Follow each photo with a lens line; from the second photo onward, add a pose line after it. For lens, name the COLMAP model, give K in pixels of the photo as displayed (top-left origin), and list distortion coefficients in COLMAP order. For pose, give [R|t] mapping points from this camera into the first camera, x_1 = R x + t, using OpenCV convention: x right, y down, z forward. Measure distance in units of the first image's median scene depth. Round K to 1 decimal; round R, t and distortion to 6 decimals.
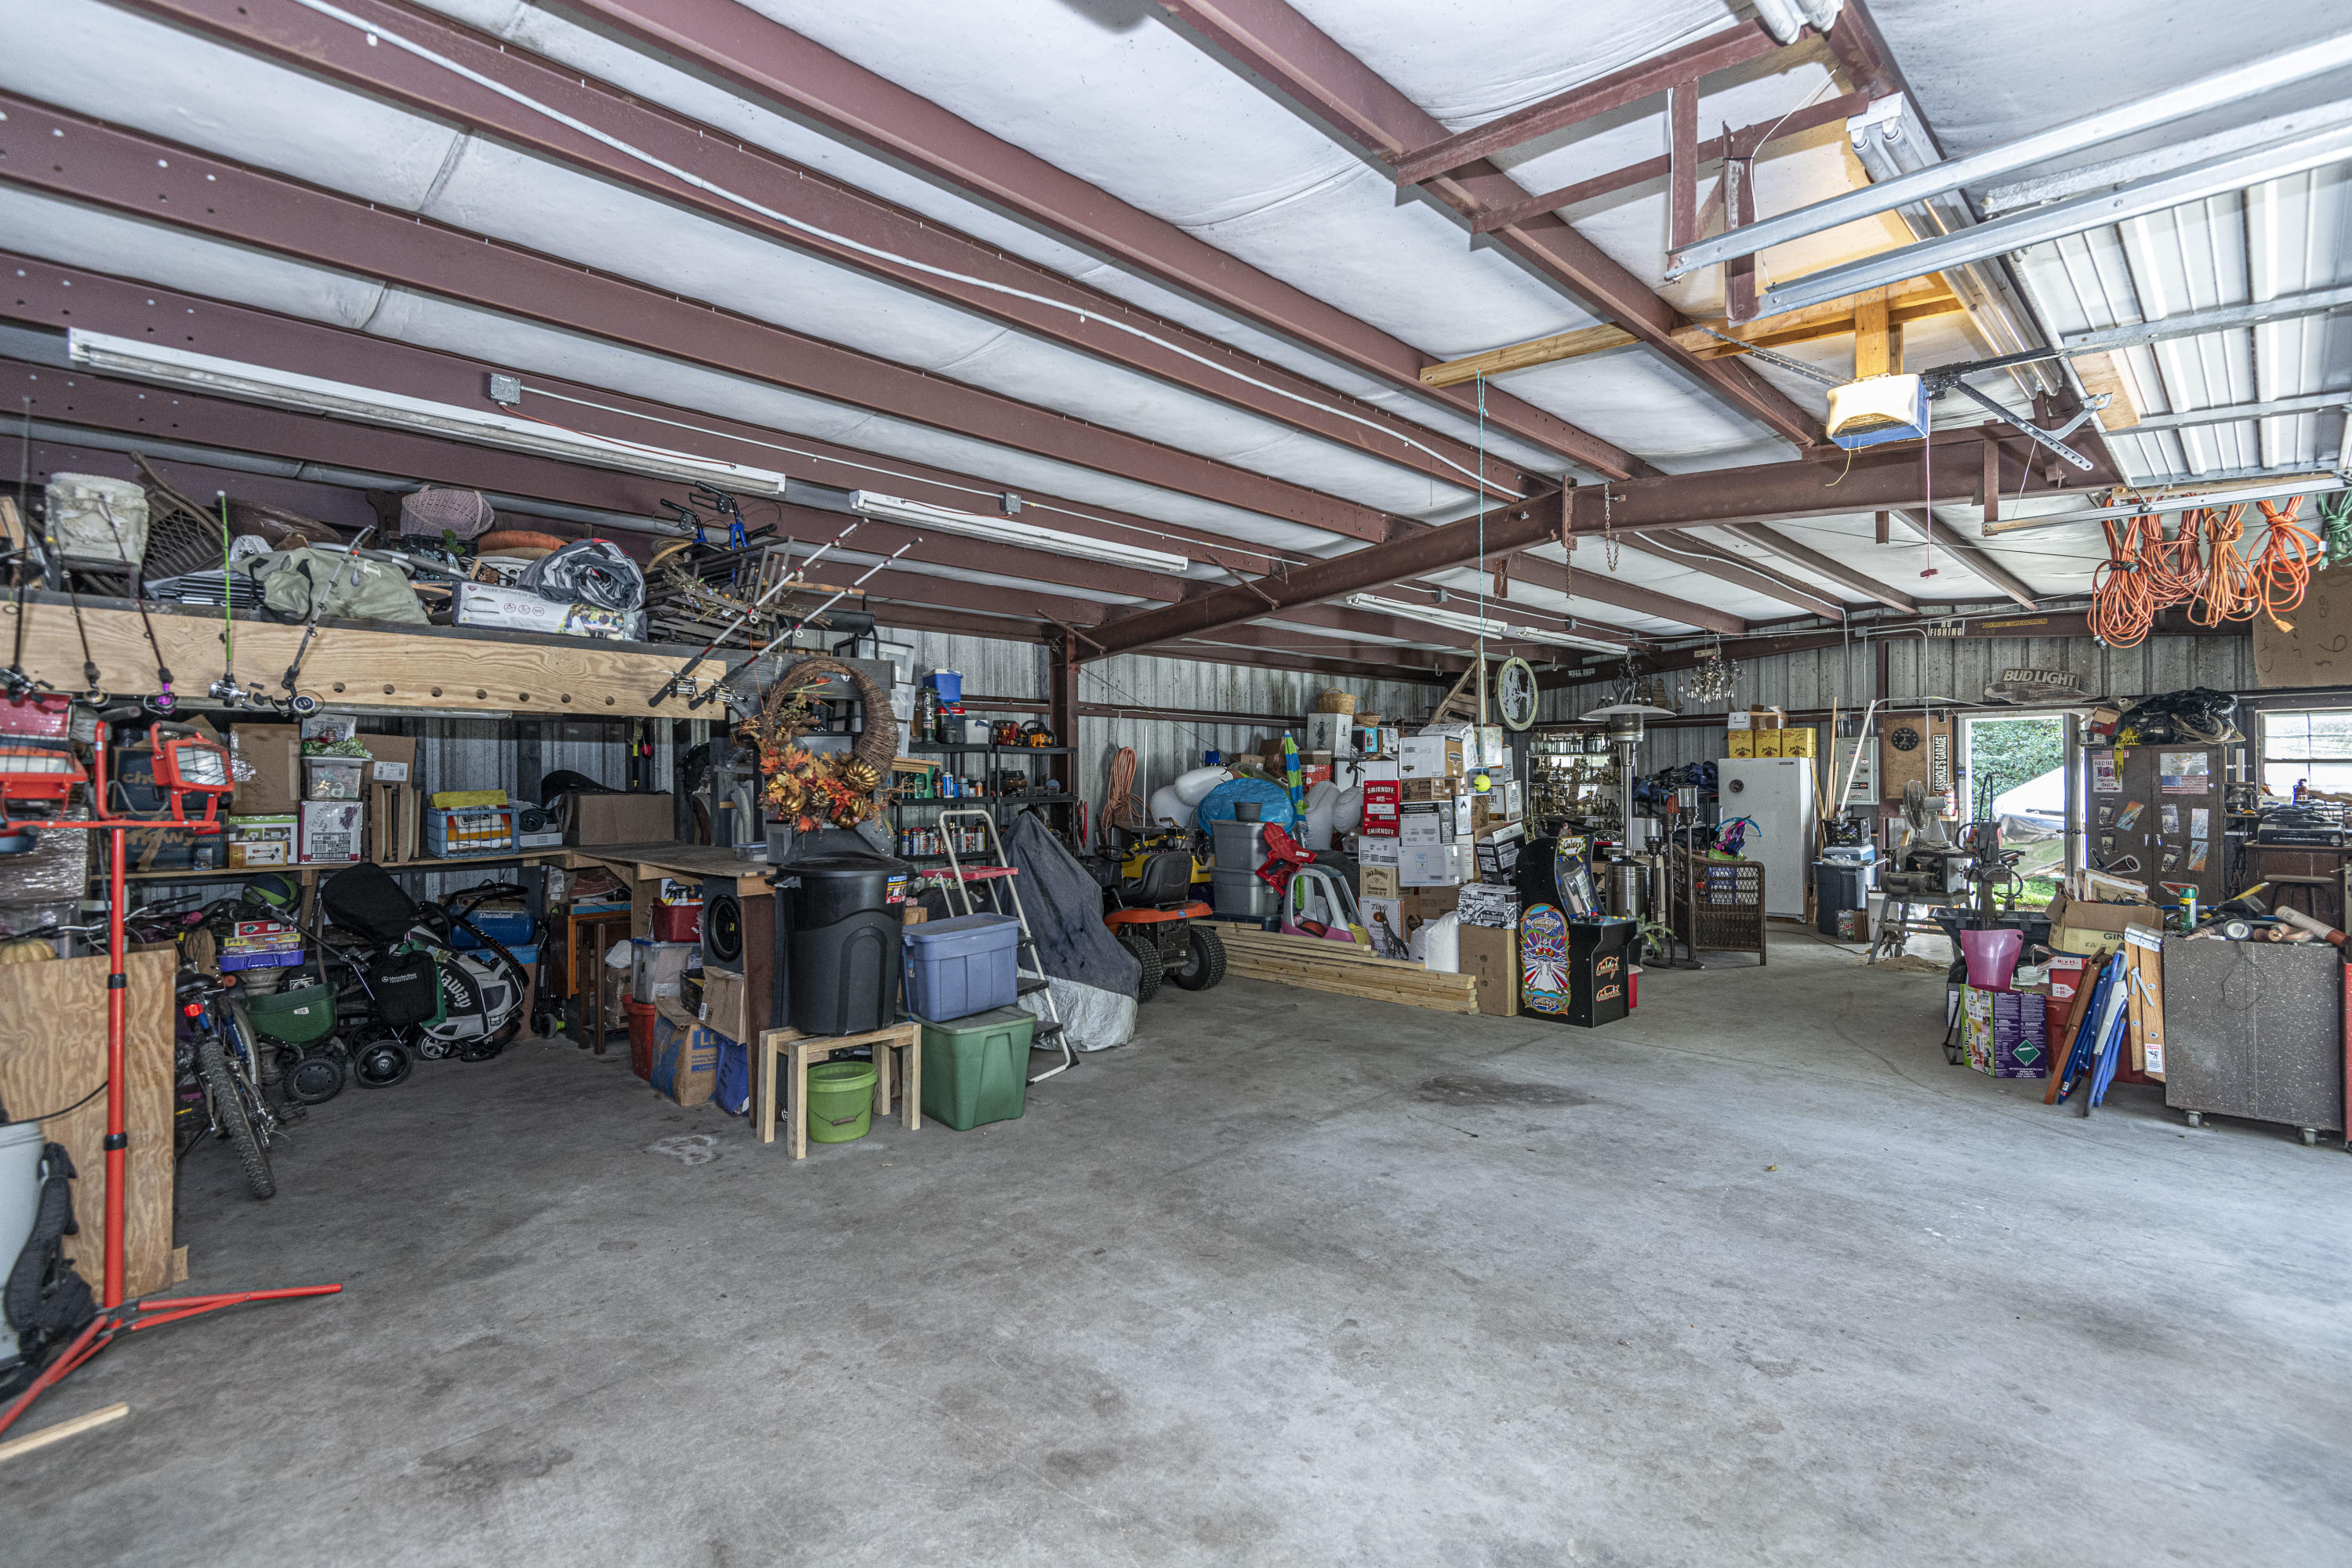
lens RADIAL K [[1070.0, 0, 1166.2], [0, 1070.0, 790.4], [0, 0, 1]] dist [0.029691, -0.016410]
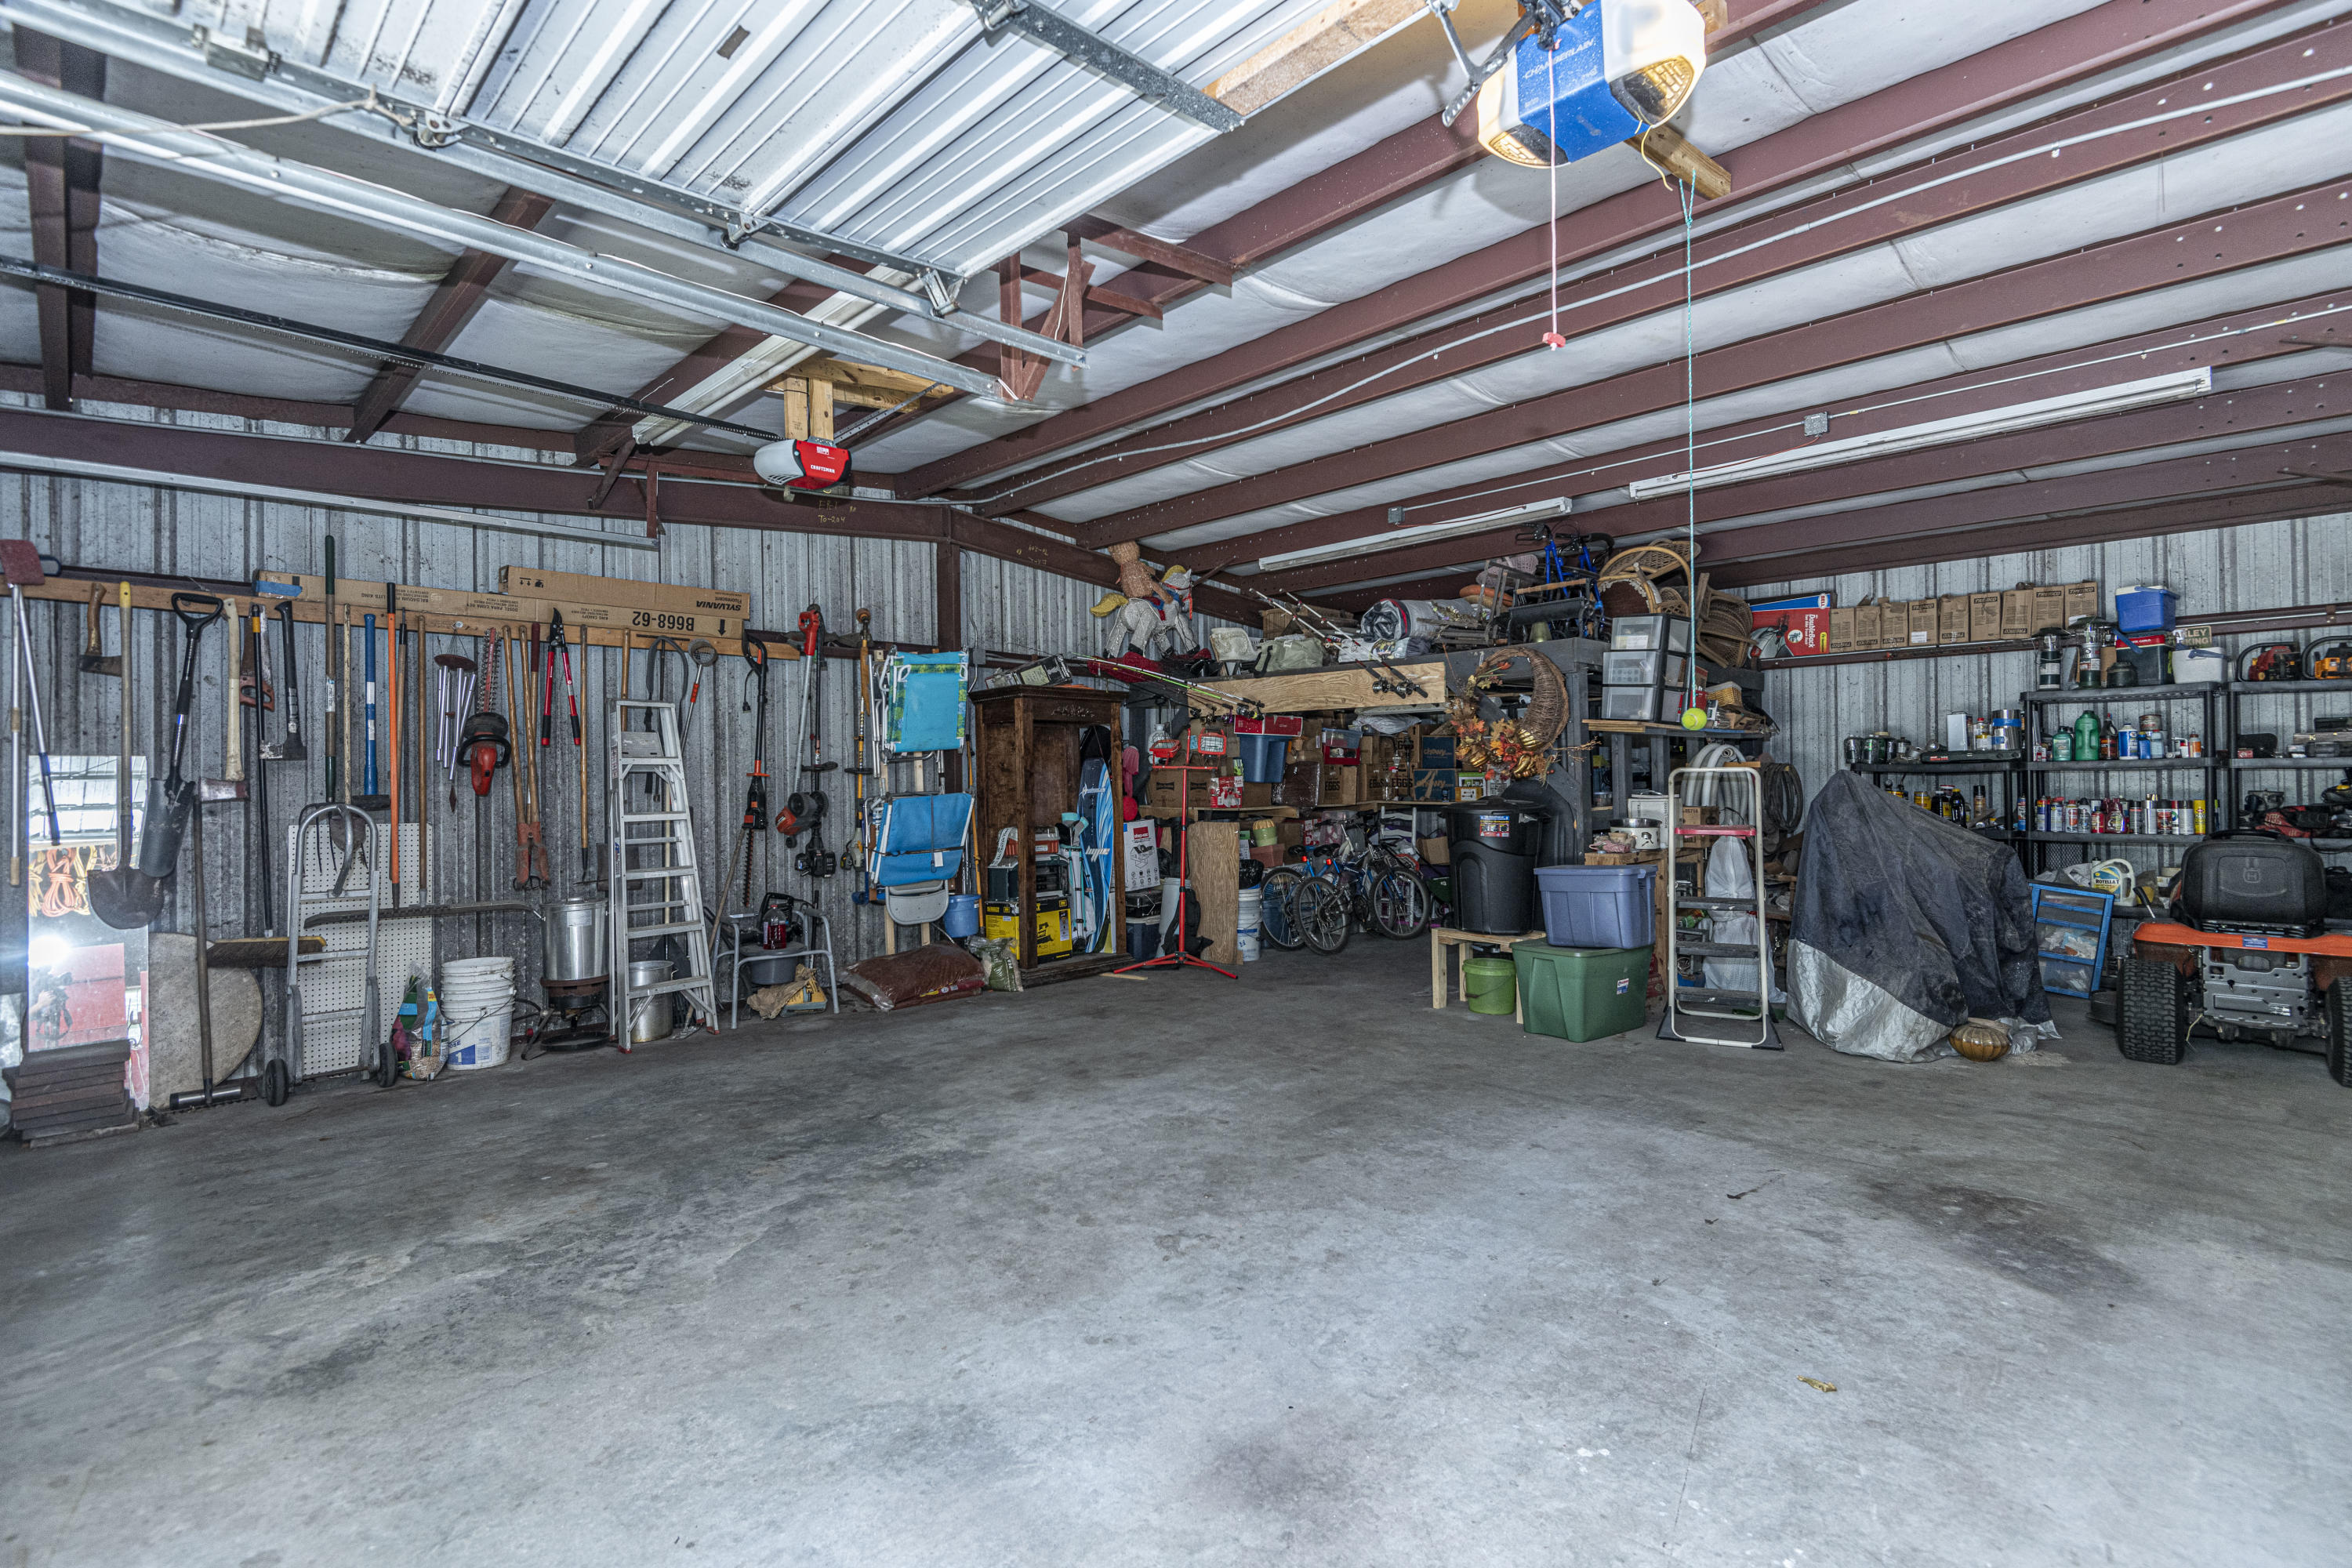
lens RADIAL K [[1070.0, 0, 1159.5], [0, 1070.0, 770.2], [0, 0, 1]] dist [0.029691, -0.016410]
pose [[0.003655, -0.006885, -0.999970, 1.187988], [-0.002832, 0.999972, -0.006895, 0.044182], [0.999989, 0.002857, 0.003635, 0.705637]]
